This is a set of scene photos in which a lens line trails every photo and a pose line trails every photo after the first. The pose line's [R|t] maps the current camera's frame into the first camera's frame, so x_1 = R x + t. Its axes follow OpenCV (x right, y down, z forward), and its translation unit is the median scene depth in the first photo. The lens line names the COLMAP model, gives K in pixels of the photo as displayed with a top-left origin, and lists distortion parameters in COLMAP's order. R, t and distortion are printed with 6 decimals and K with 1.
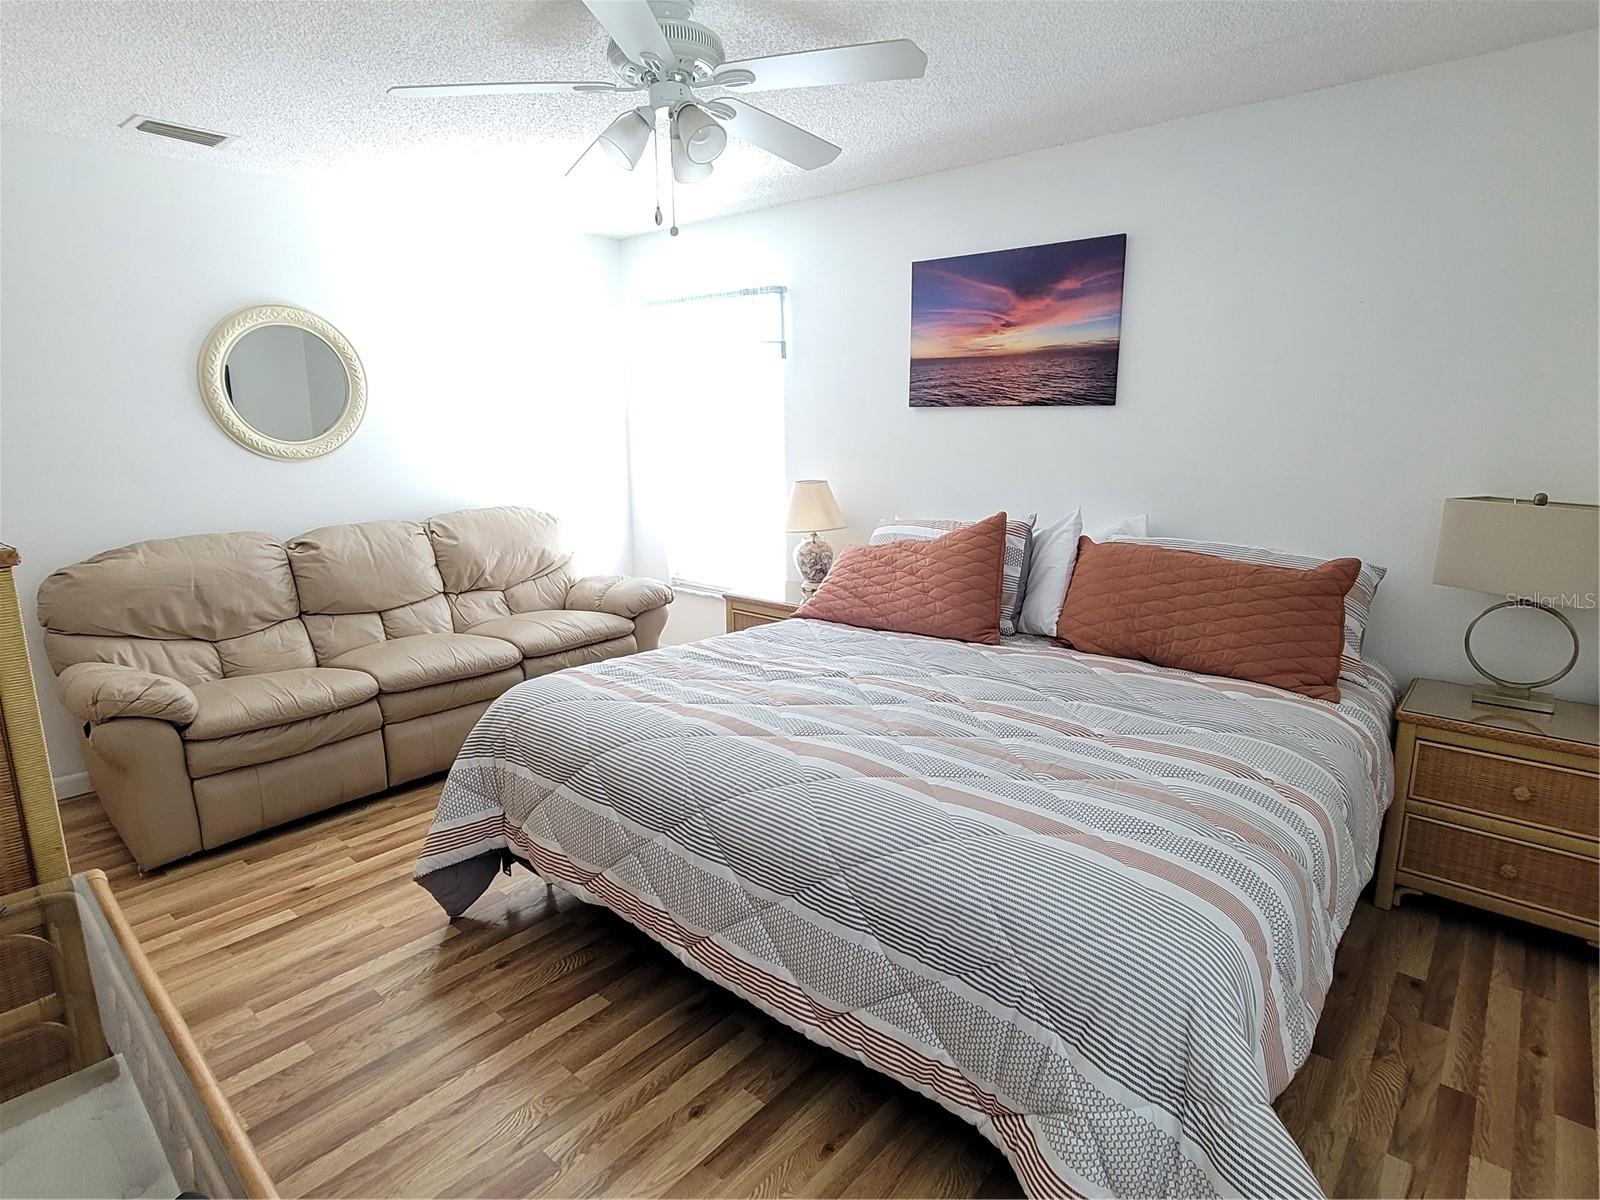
lens RADIAL K [[865.2, 0, 805.0], [0, 865.2, 594.9], [0, 0, 1]] dist [-0.001247, 0.000568]
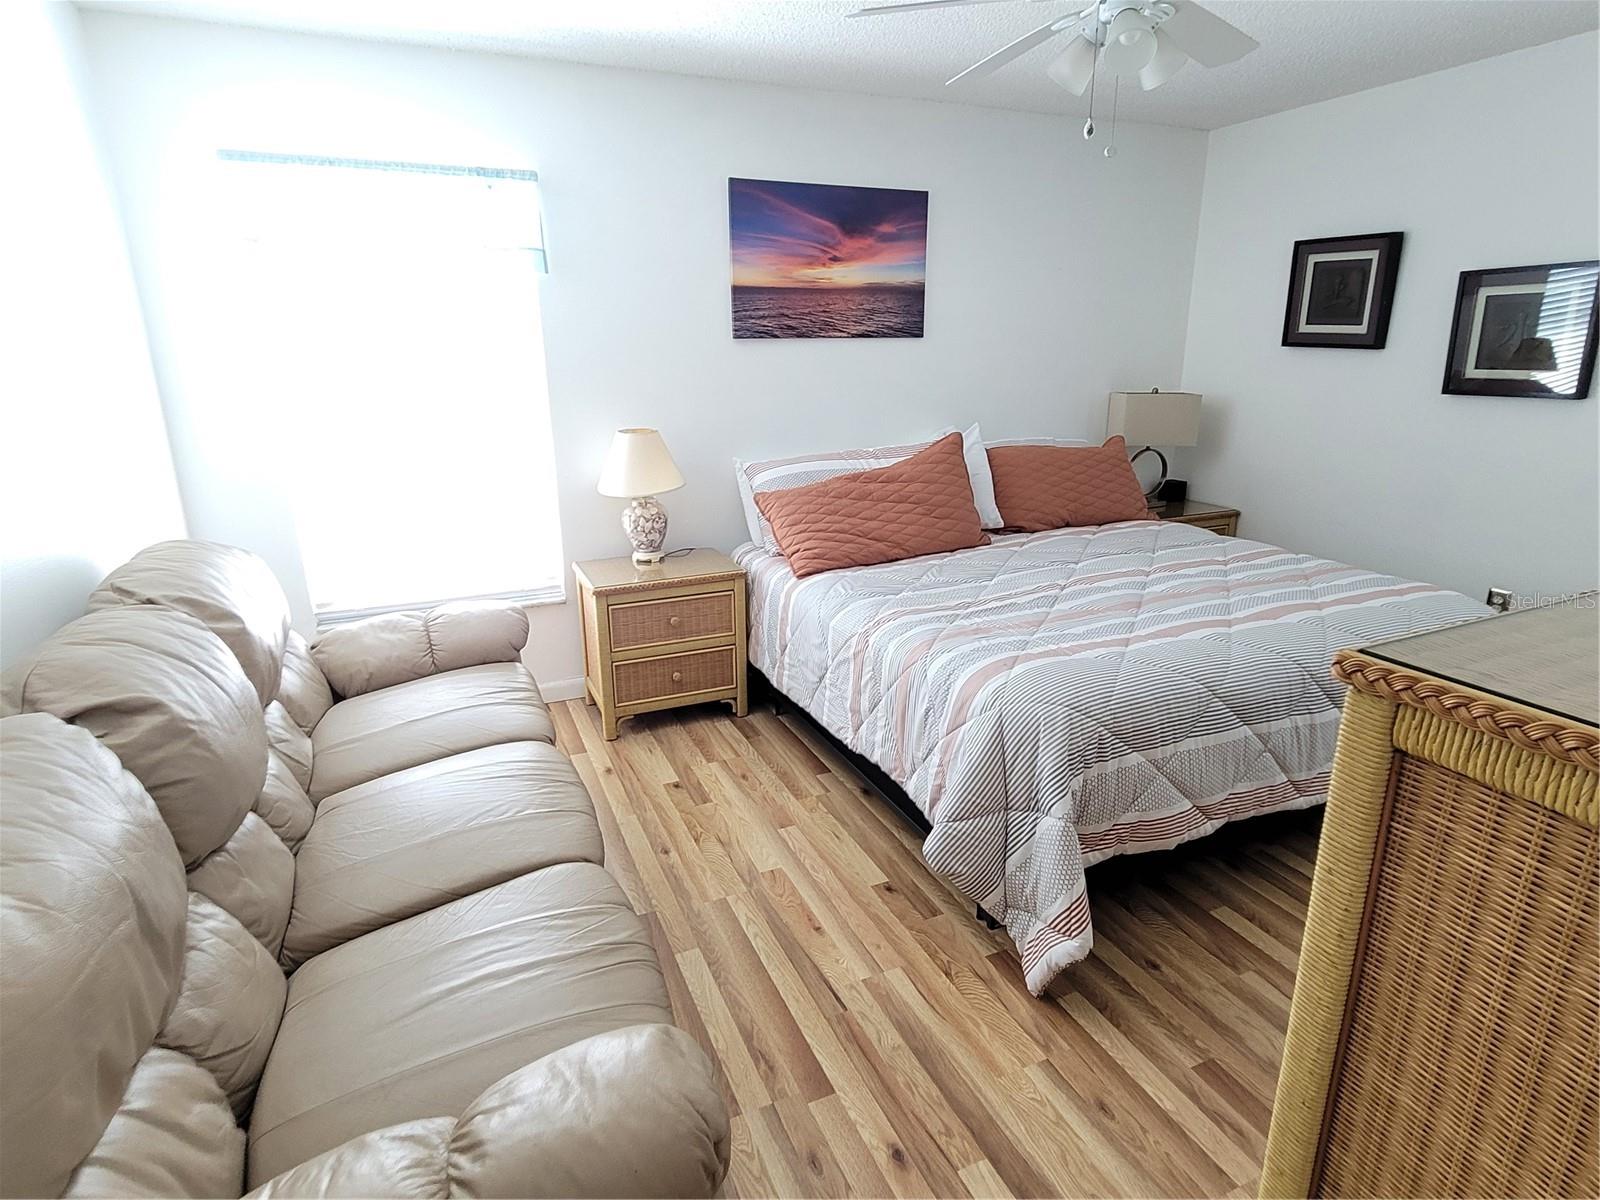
lens RADIAL K [[865.2, 0, 805.0], [0, 865.2, 594.9], [0, 0, 1]] dist [-0.001247, 0.000568]
pose [[0.433637, -0.257196, 0.863603, -0.815772], [0.188504, 0.963087, 0.192171, -0.131812], [-0.881150, 0.079460, 0.466113, 0.590468]]
